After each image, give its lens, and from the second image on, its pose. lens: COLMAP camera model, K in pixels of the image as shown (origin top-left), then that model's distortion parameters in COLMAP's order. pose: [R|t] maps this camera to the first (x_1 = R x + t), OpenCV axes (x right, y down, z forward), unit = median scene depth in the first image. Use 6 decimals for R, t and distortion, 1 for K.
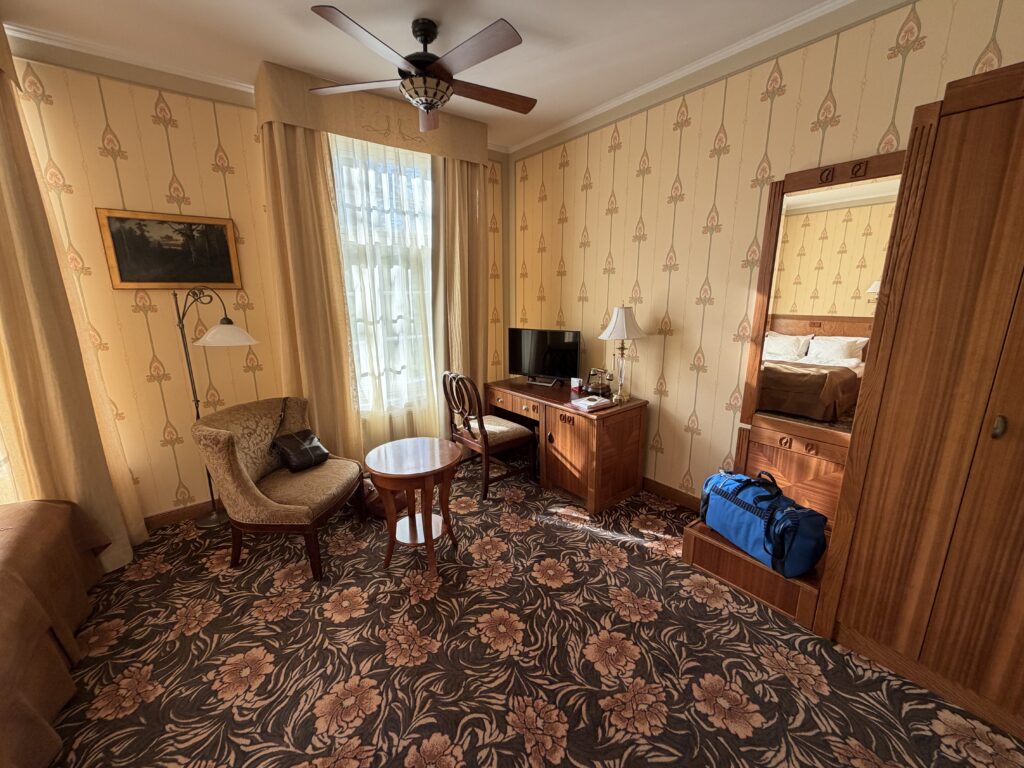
lens RADIAL K [[406.3, 0, 507.3], [0, 406.3, 382.9], [0, 0, 1]] dist [-0.001143, -0.000359]
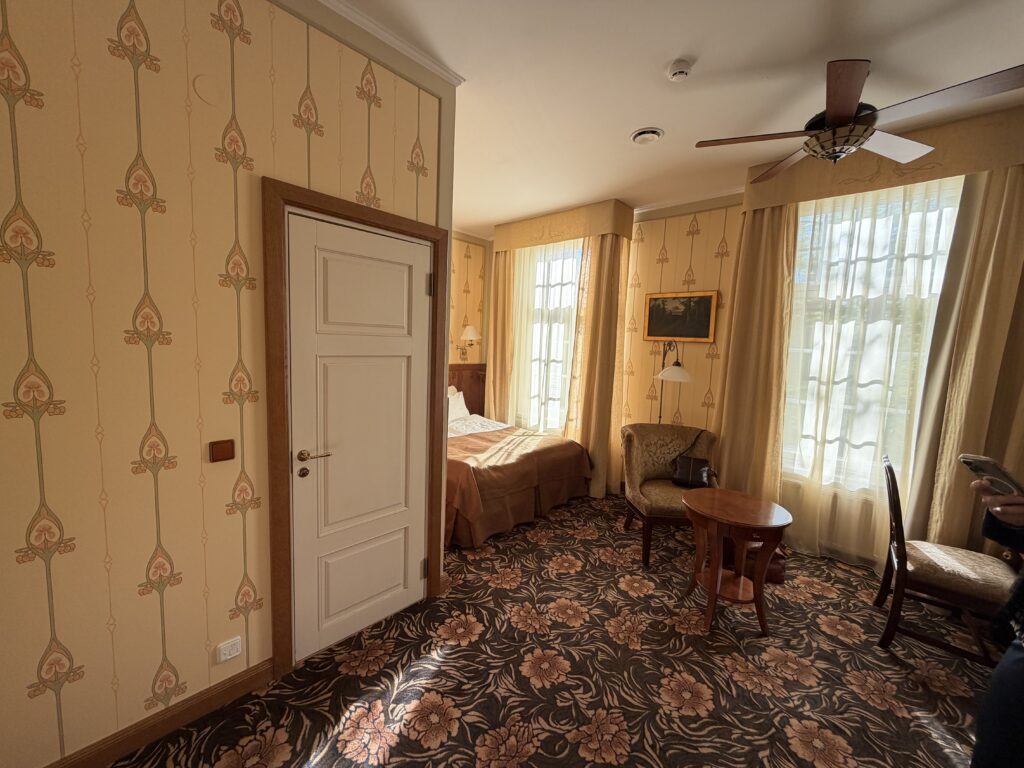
lens RADIAL K [[406.3, 0, 506.2], [0, 406.3, 382.8], [0, 0, 1]] dist [-0.001143, -0.000359]
pose [[0.156265, 0.116764, -0.980789, 0.785150], [-0.257011, 0.963589, 0.073768, -0.054767], [0.953691, 0.240546, 0.180585, 0.266785]]
